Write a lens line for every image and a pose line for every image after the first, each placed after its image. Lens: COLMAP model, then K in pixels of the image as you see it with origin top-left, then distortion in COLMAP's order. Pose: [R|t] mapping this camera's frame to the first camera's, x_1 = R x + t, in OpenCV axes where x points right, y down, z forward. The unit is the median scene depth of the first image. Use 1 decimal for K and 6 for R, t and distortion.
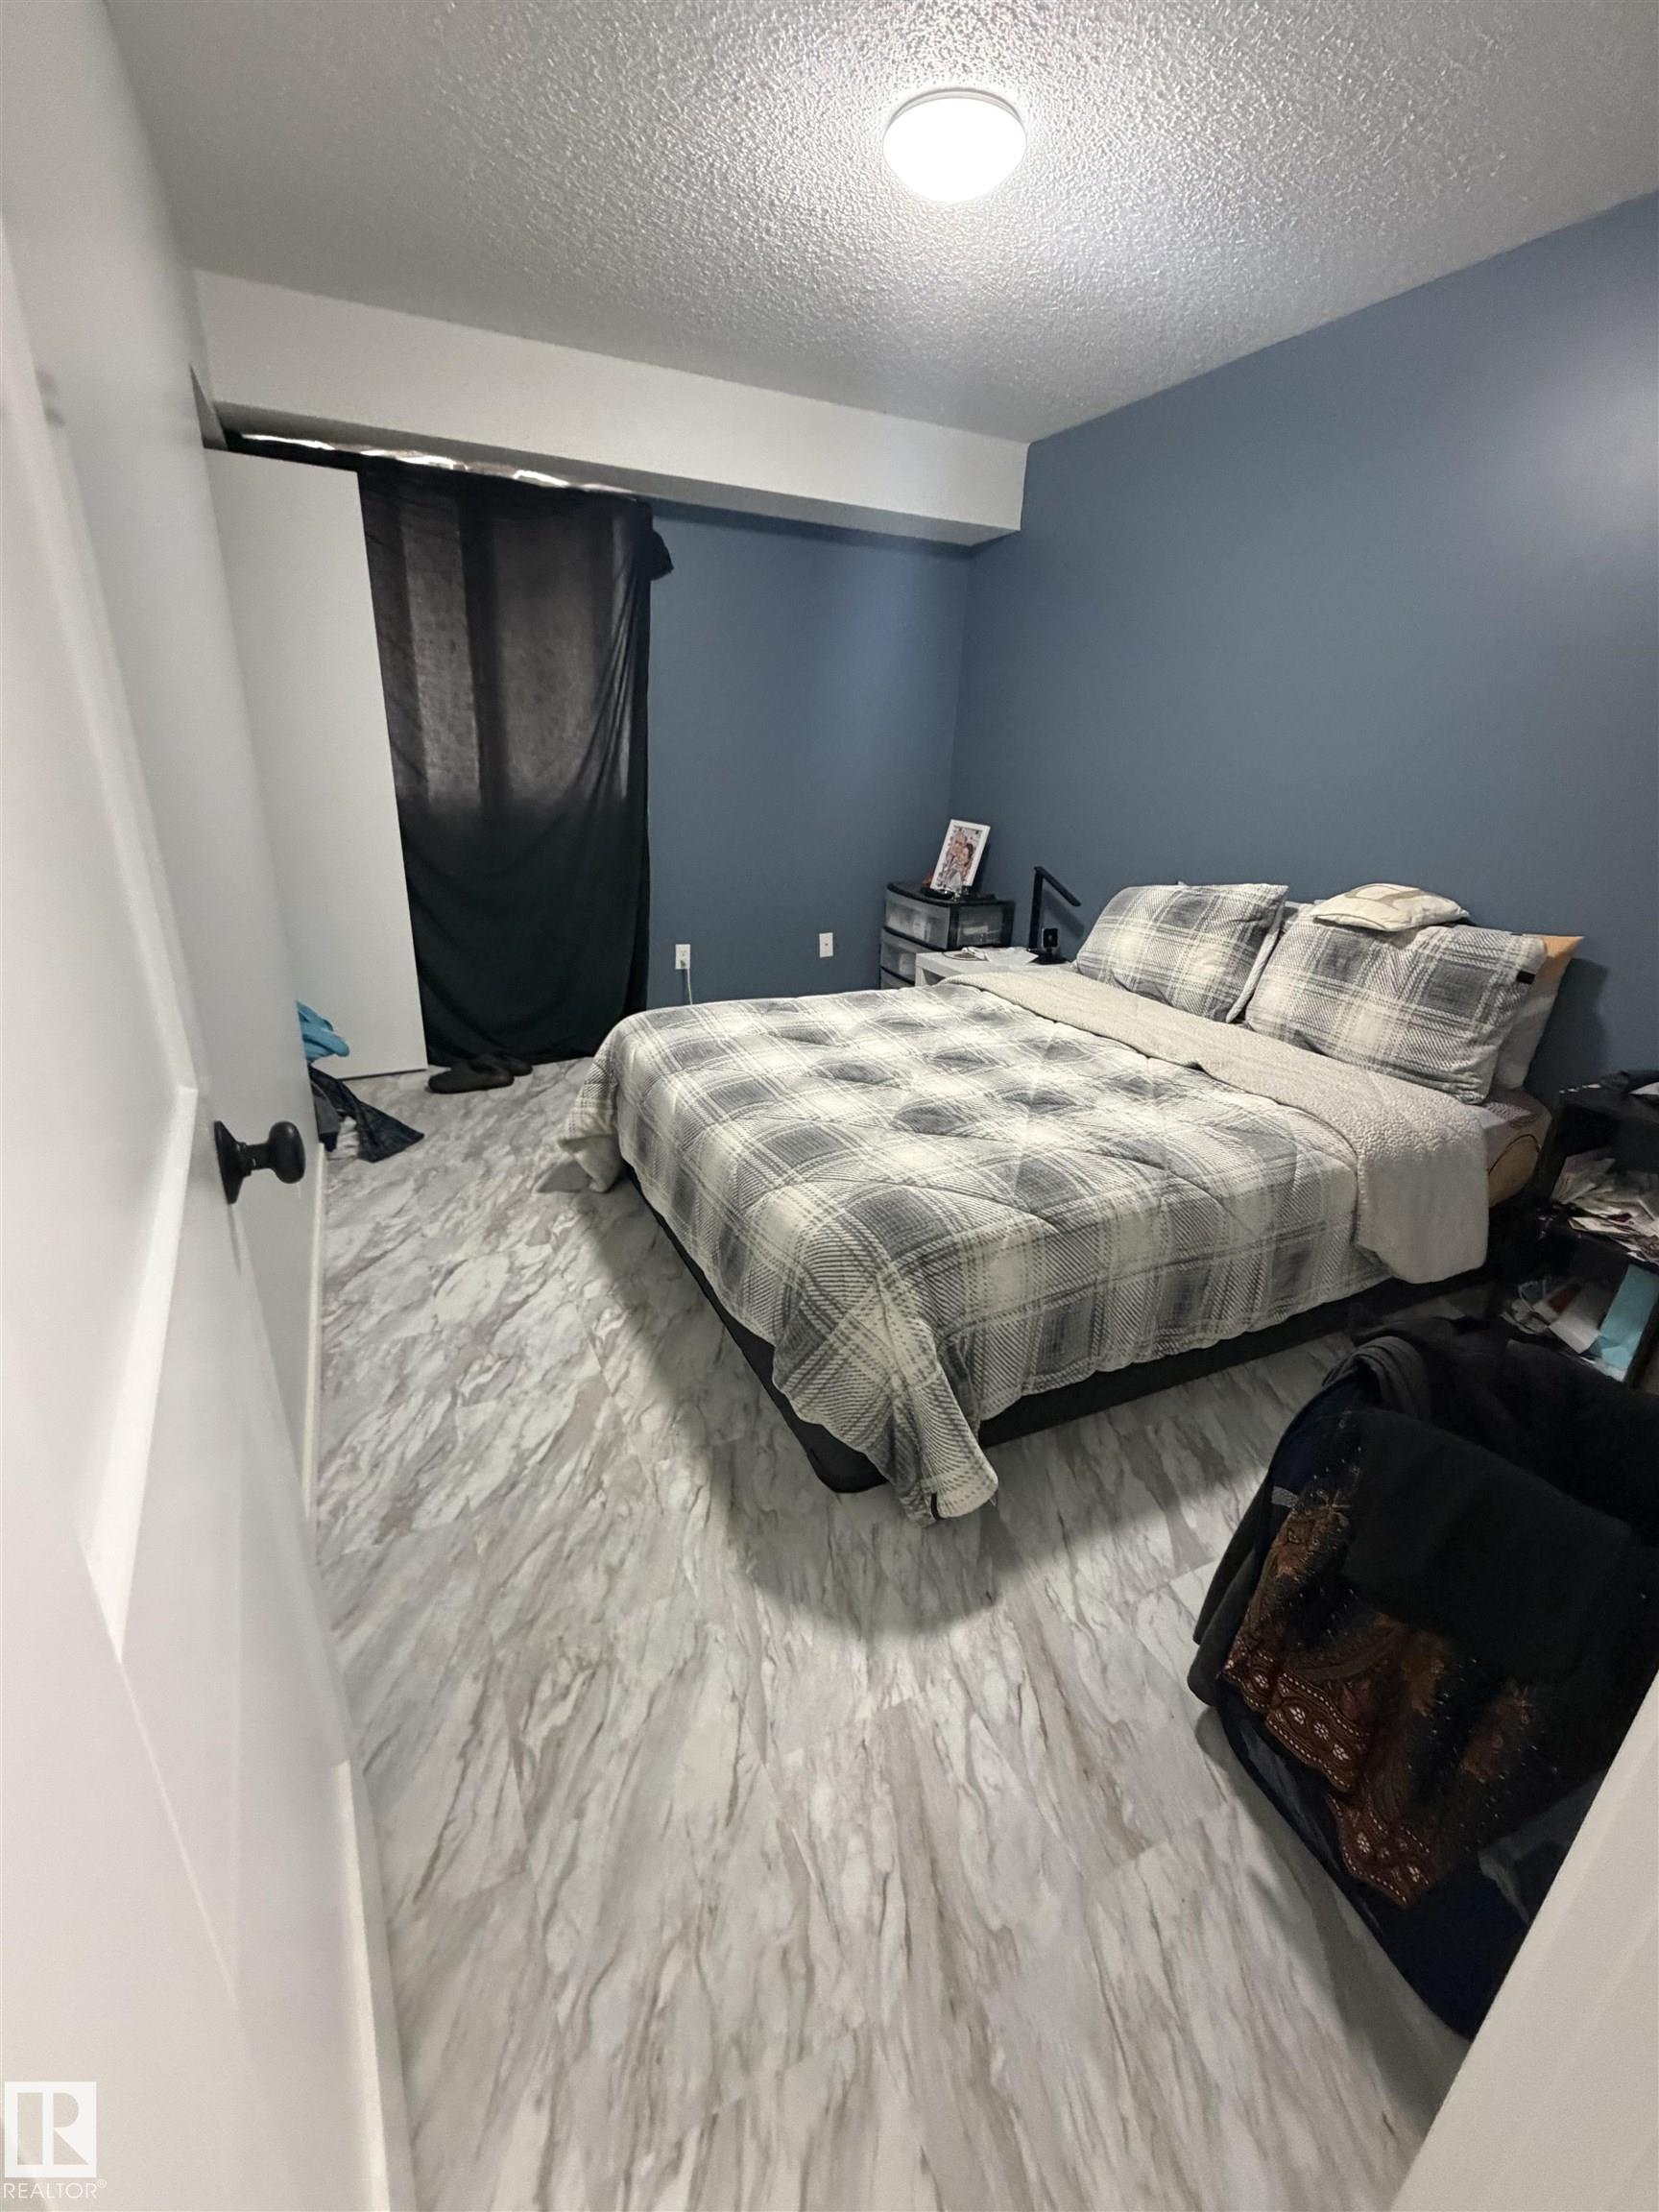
lens RADIAL K [[875.3, 0, 829.5], [0, 875.3, 1106.0], [0, 0, 1]] dist [-0.001196, -0.000089]
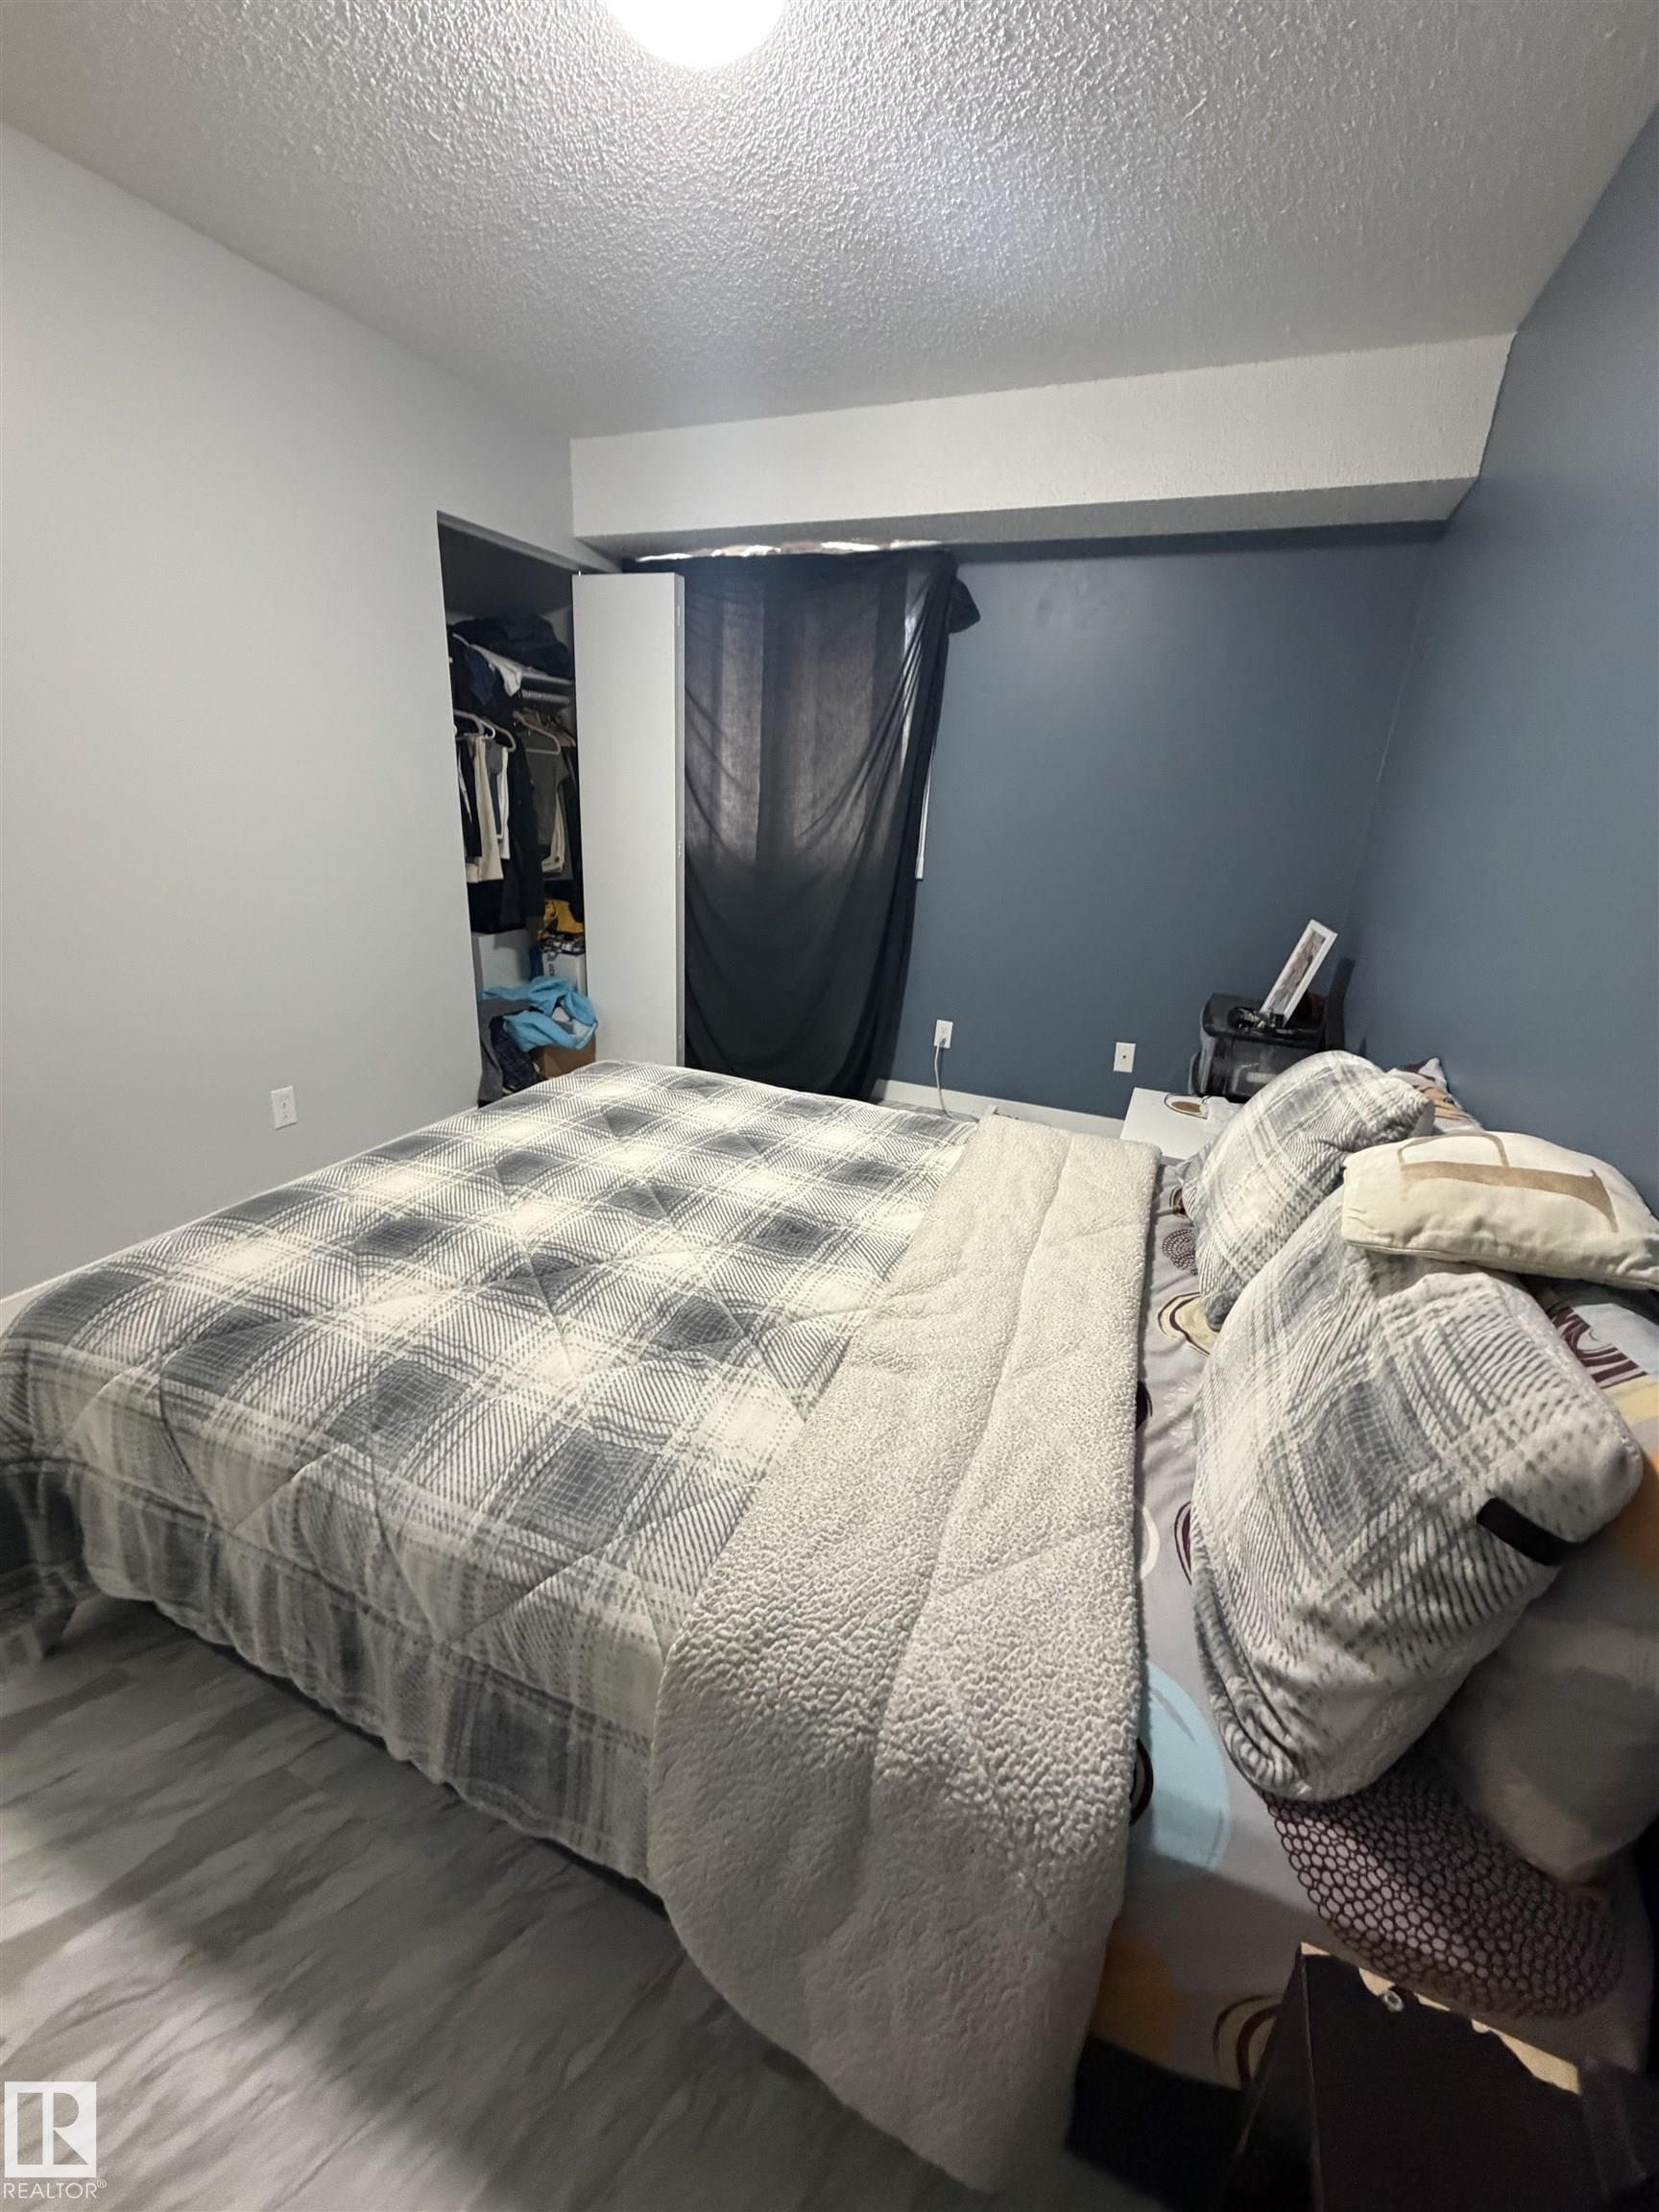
lens RADIAL K [[848.4, 0, 829.5], [0, 848.4, 1106.0], [0, 0, 1]] dist [0.000674, 0.000032]
pose [[0.687302, 0.251538, -0.681428, 0.560059], [-0.299498, 0.952805, 0.049633, -0.160791], [0.661753, 0.169973, 0.730200, 0.428239]]
